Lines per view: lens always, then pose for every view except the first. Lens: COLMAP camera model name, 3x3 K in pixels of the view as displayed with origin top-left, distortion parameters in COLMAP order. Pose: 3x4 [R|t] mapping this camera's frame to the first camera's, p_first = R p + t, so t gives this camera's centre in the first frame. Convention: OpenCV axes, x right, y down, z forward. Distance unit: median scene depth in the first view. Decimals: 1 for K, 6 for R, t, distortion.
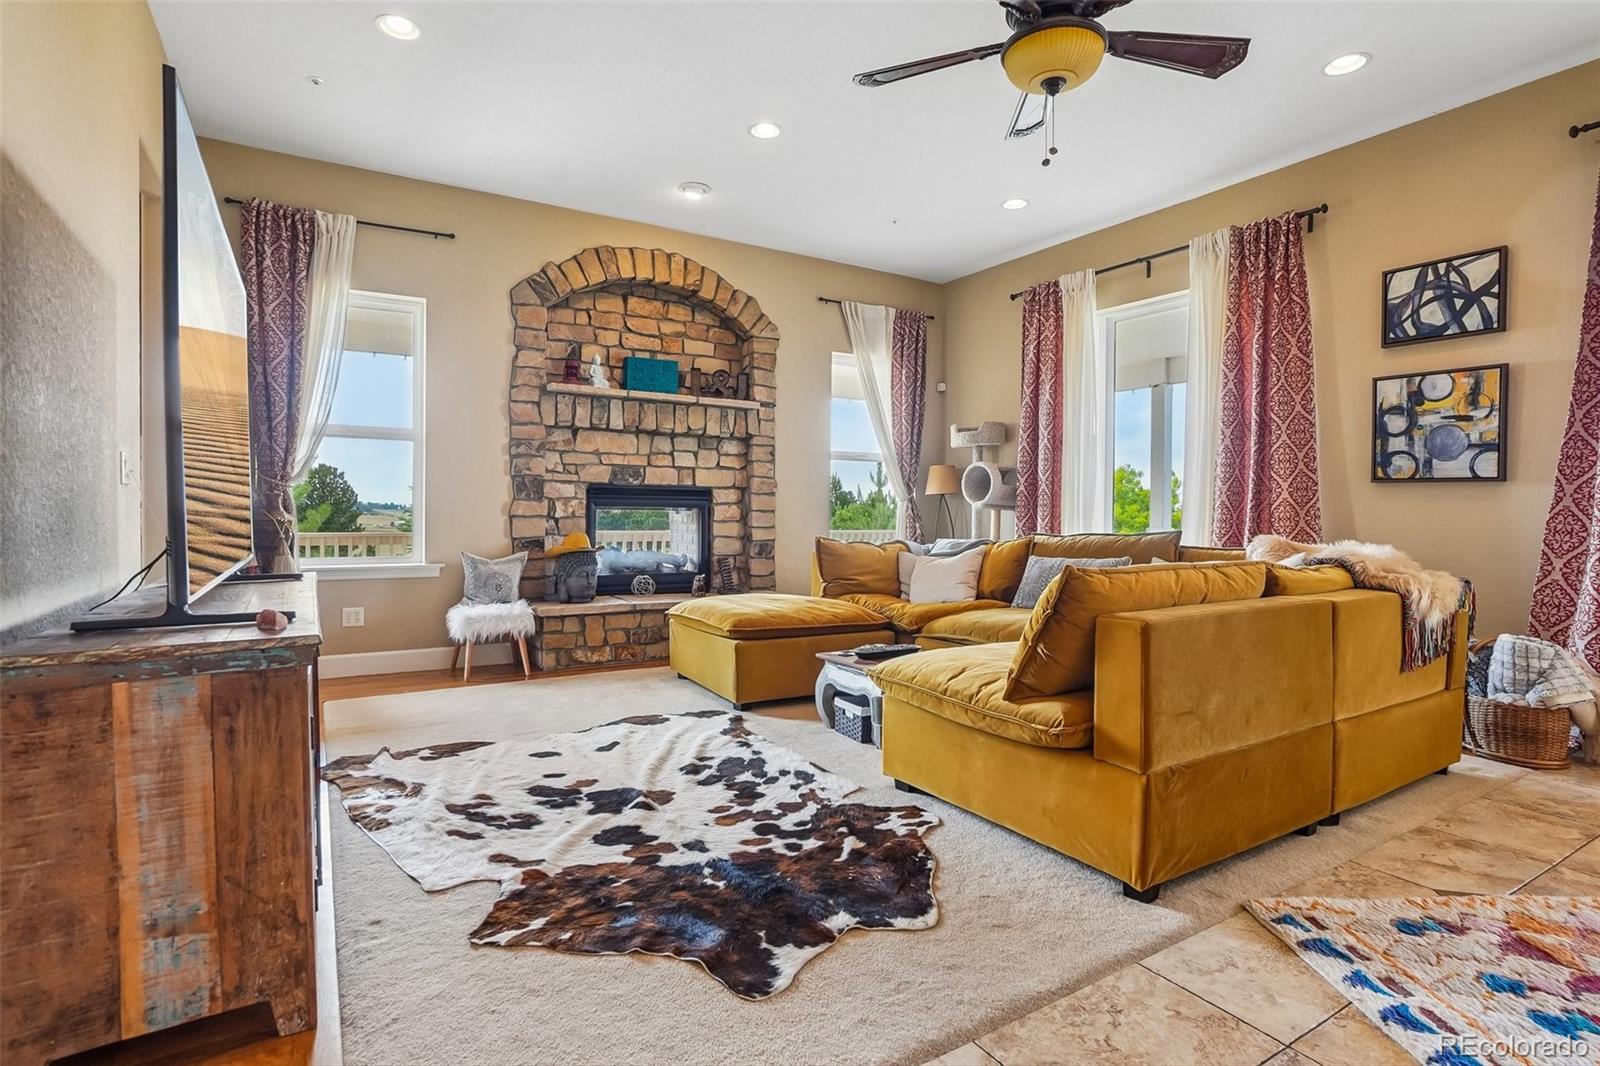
lens RADIAL K [[779.7, 0, 831.4], [0, 779.7, 545.0], [0, 0, 1]] dist [-0.040761, 0.012789]
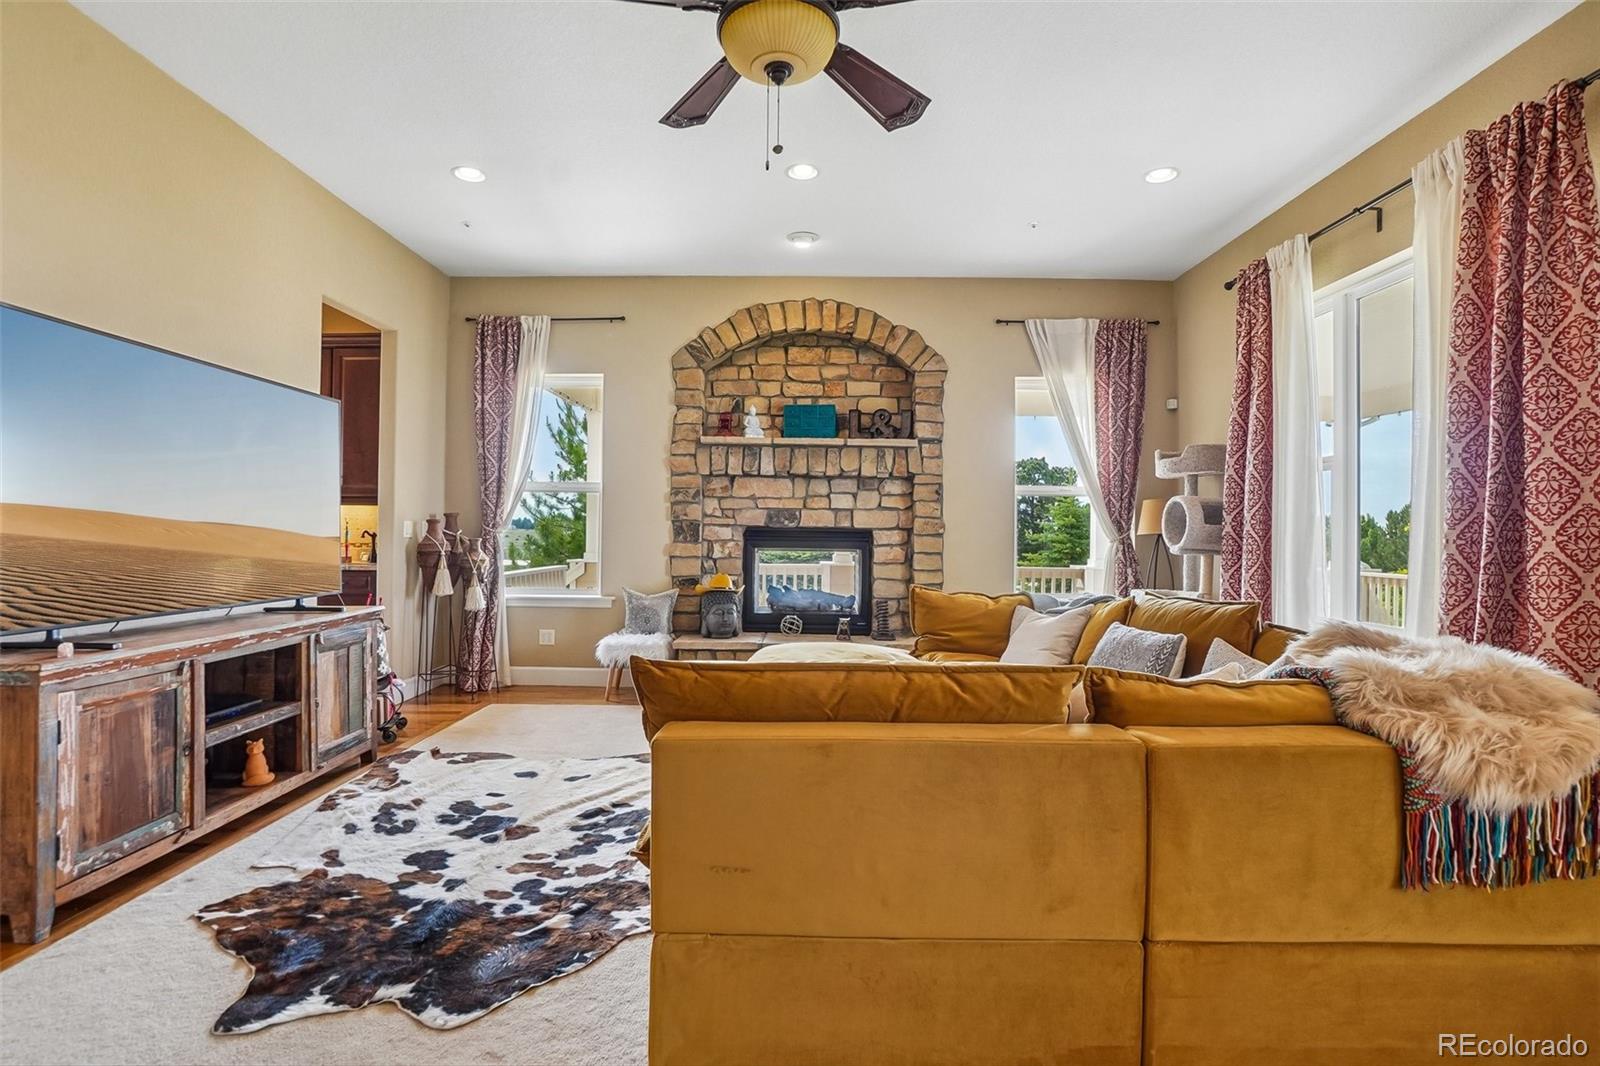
lens RADIAL K [[779.7, 0, 824.6], [0, 779.7, 544.0], [0, 0, 1]] dist [-0.040761, 0.012789]
pose [[0.845023, 0.009523, -0.534646, 0.471641], [-0.027691, 0.999279, -0.025967, -0.040197], [0.534013, 0.036748, 0.844677, 0.202623]]
